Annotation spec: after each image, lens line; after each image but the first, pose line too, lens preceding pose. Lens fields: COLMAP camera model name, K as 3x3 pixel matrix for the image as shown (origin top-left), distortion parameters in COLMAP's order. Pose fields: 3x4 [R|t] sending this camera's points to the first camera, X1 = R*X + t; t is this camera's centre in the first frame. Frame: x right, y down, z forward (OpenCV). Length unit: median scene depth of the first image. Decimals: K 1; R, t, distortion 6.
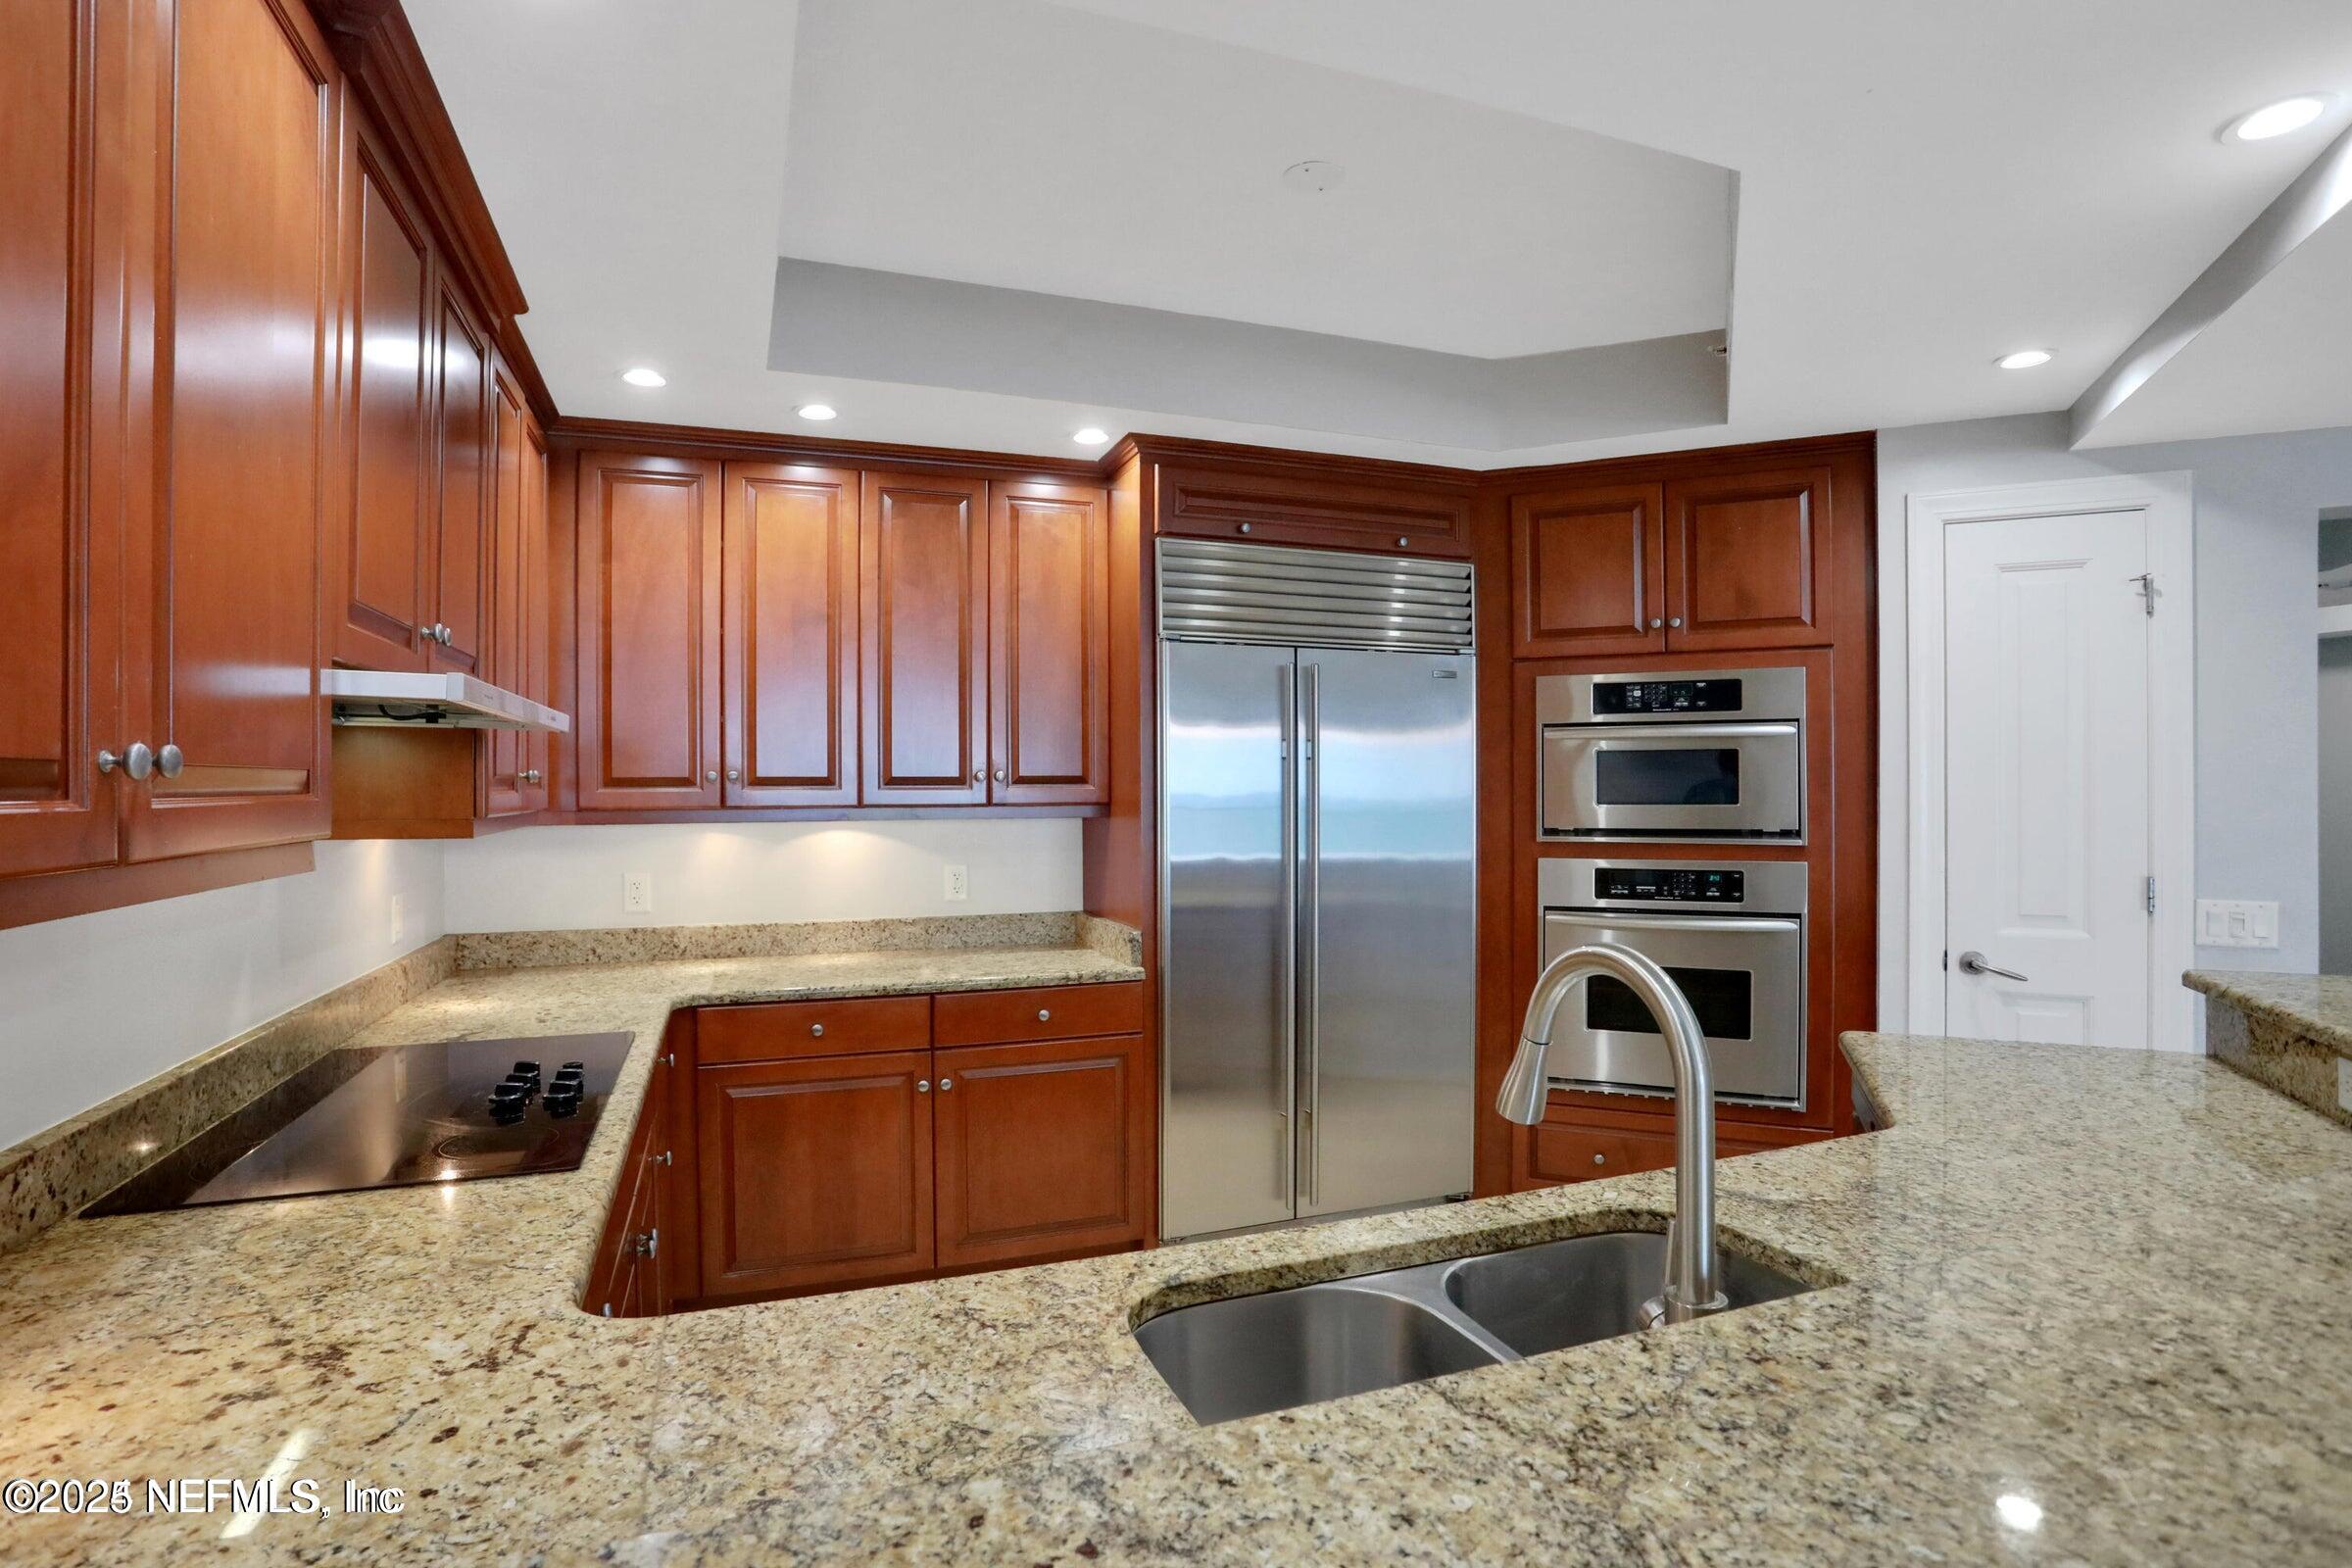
lens RADIAL K [[1177.4, 0, 1176.0], [0, 1177.4, 784.0], [0, 0, 1]] dist [-0.060205, 0.031279]
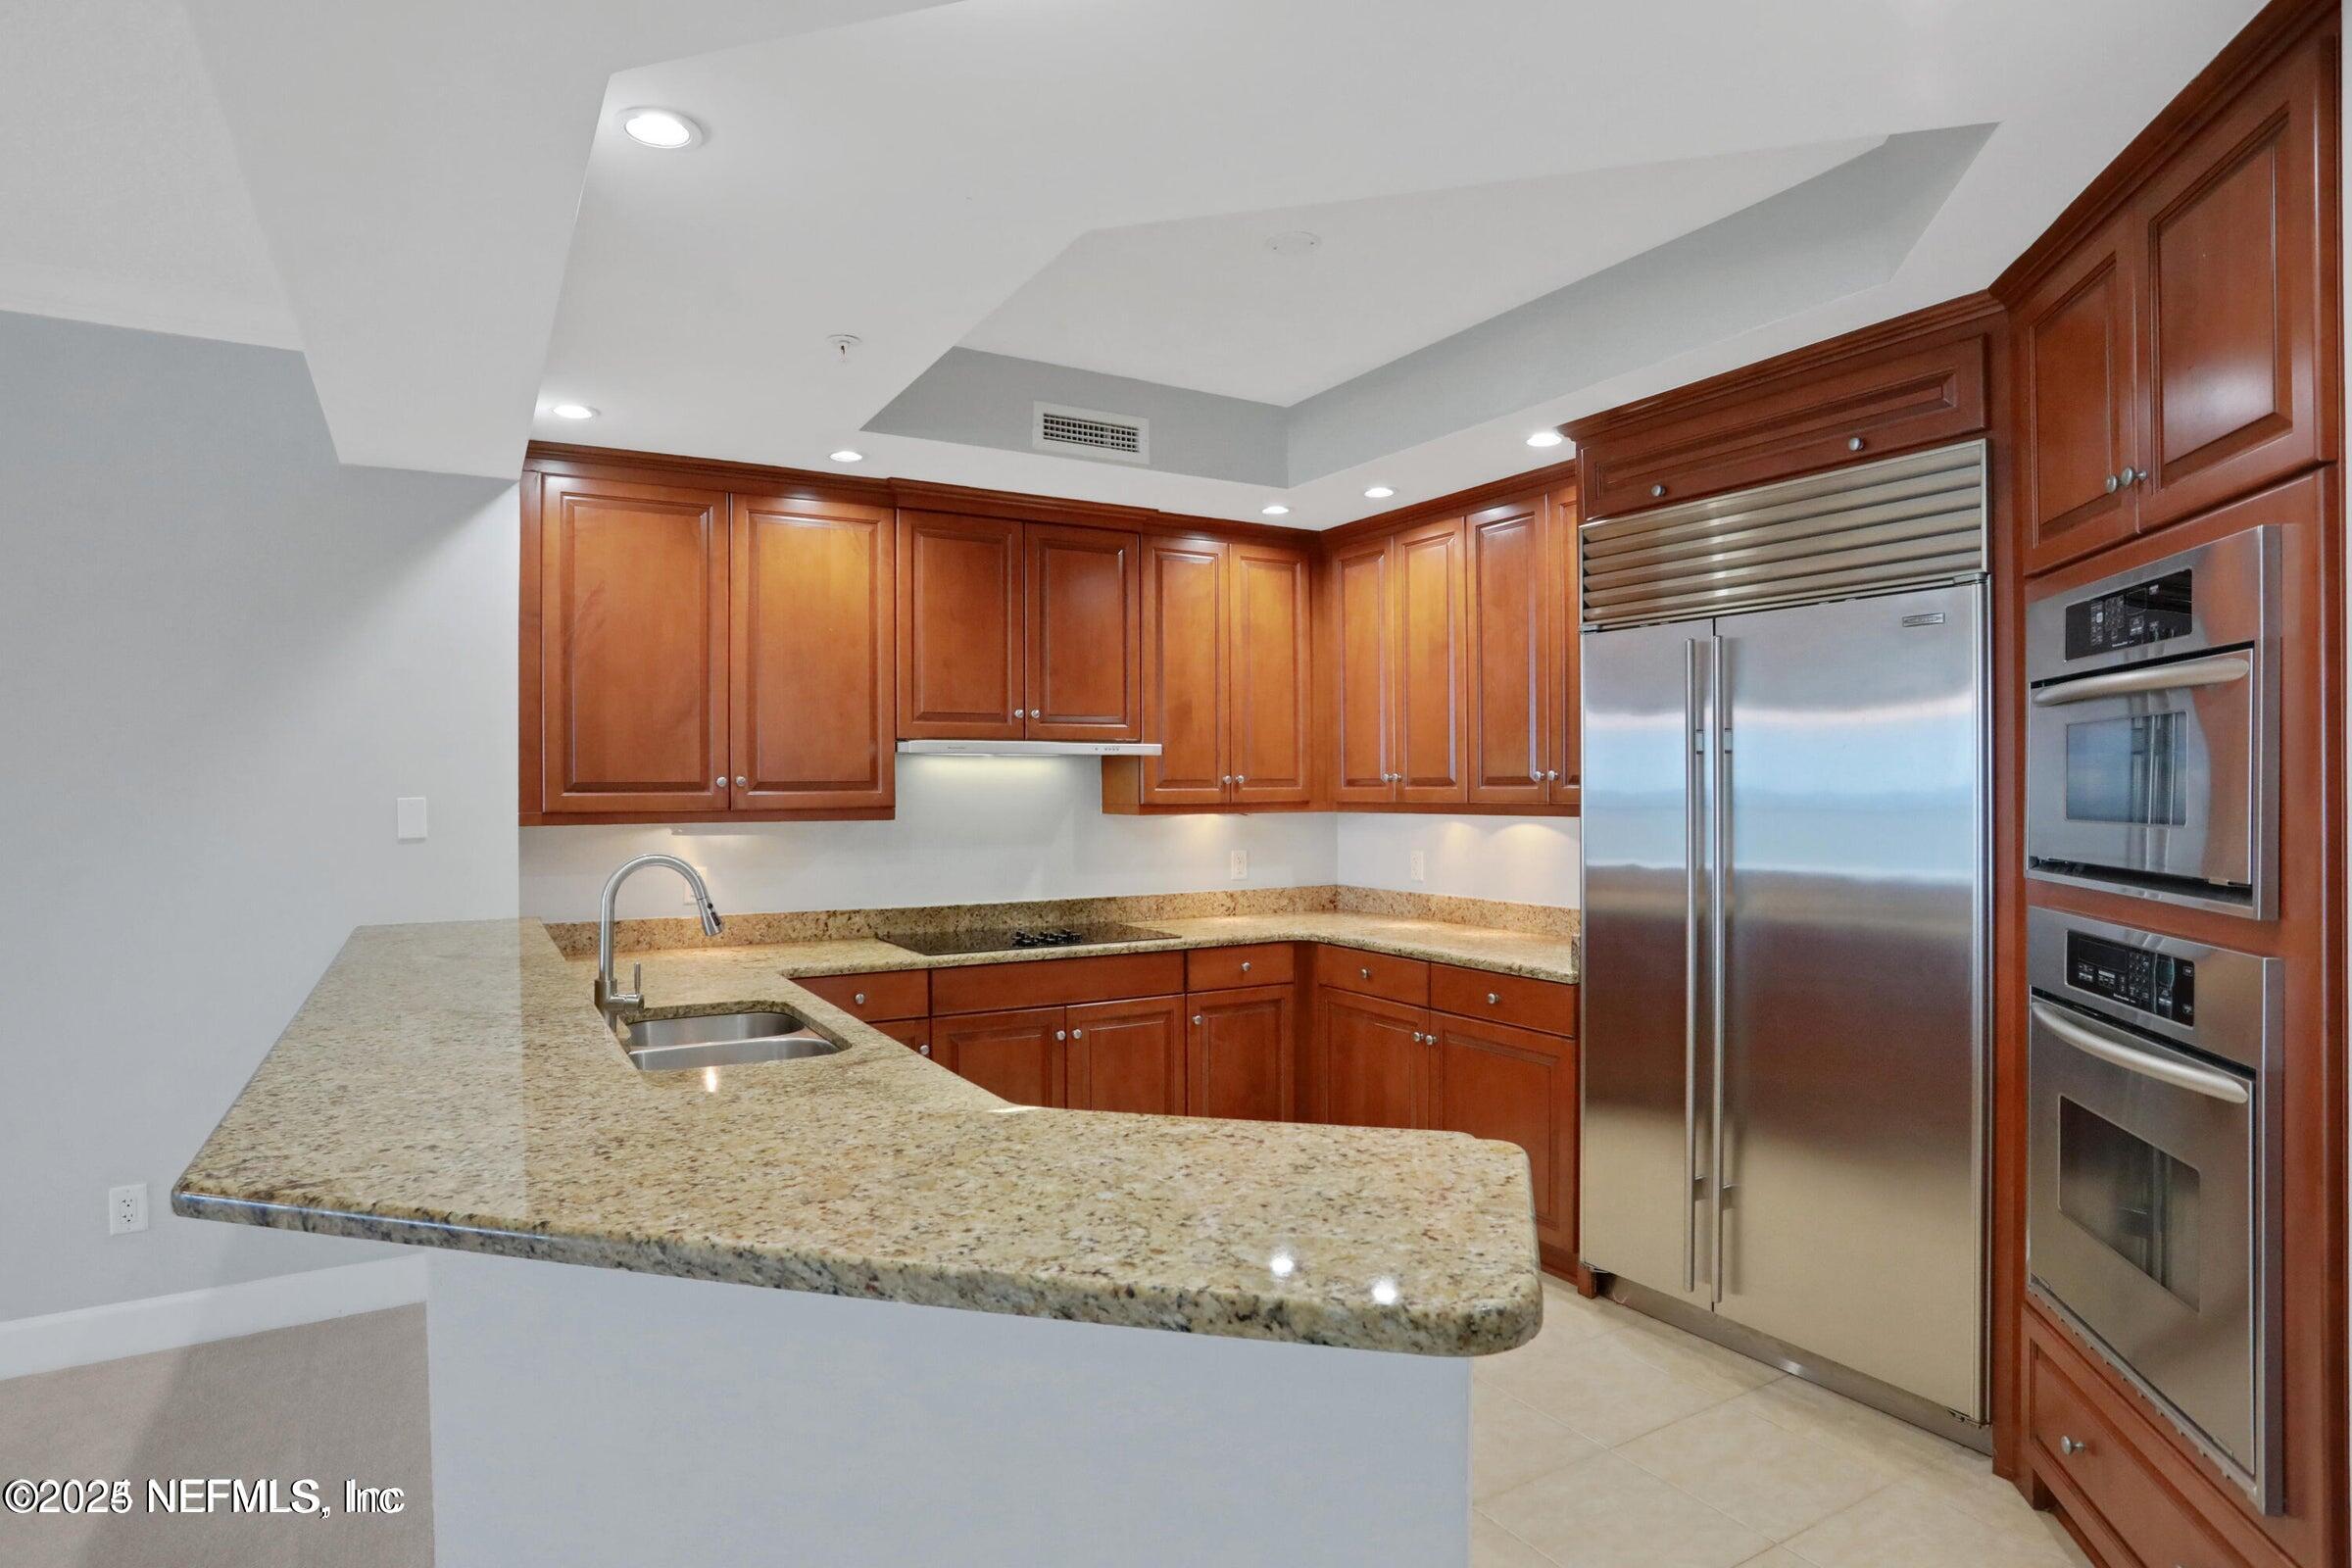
lens RADIAL K [[1255.8, 0, 1154.8], [0, 1255.8, 786.0], [0, 0, 1]] dist [-0.067955, 0.032603]
pose [[0.172167, 0.002068, -0.985066, 0.901304], [0.004966, 0.999983, 0.002968, -0.002685], [0.985055, -0.005403, 0.172154, 0.477269]]
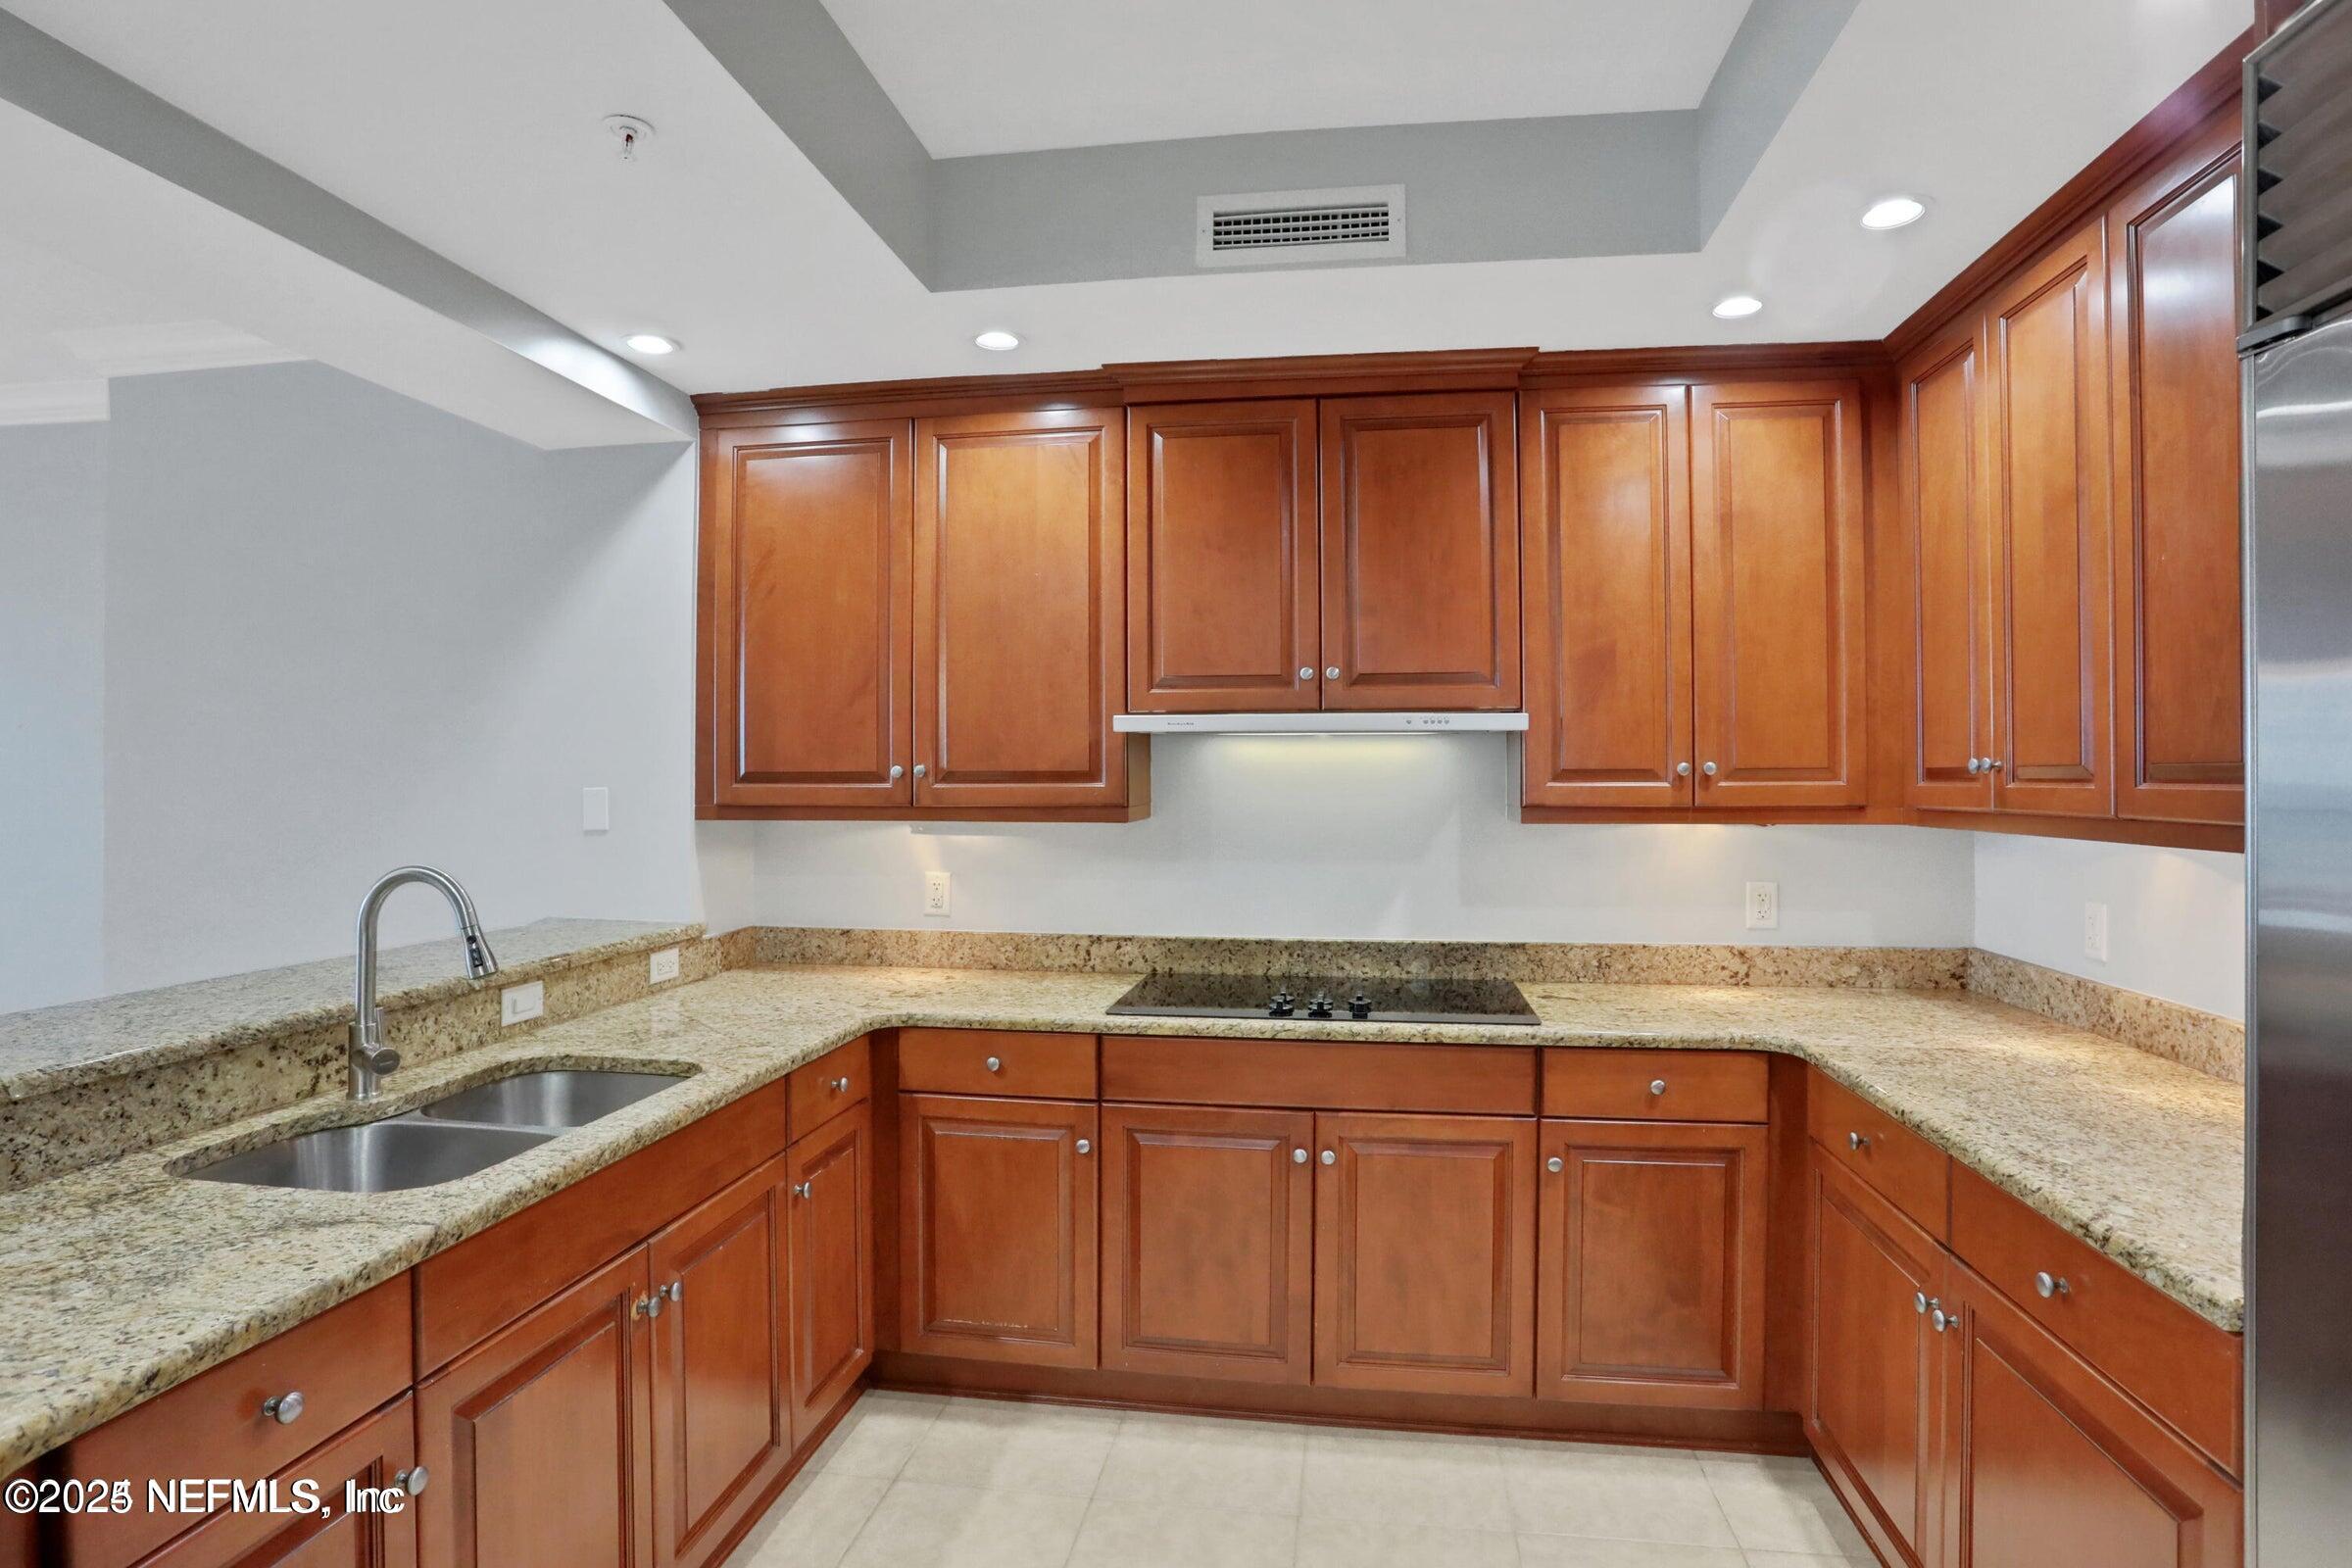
lens RADIAL K [[1190.7, 0, 1182.2], [0, 1190.7, 775.9], [0, 0, 1]] dist [-0.064017, 0.024916]
pose [[-0.478389, 0.001110, -0.878147, 0.416773], [0.002966, 0.999996, -0.000352, -0.001087], [0.878143, -0.002772, -0.478390, 0.872618]]
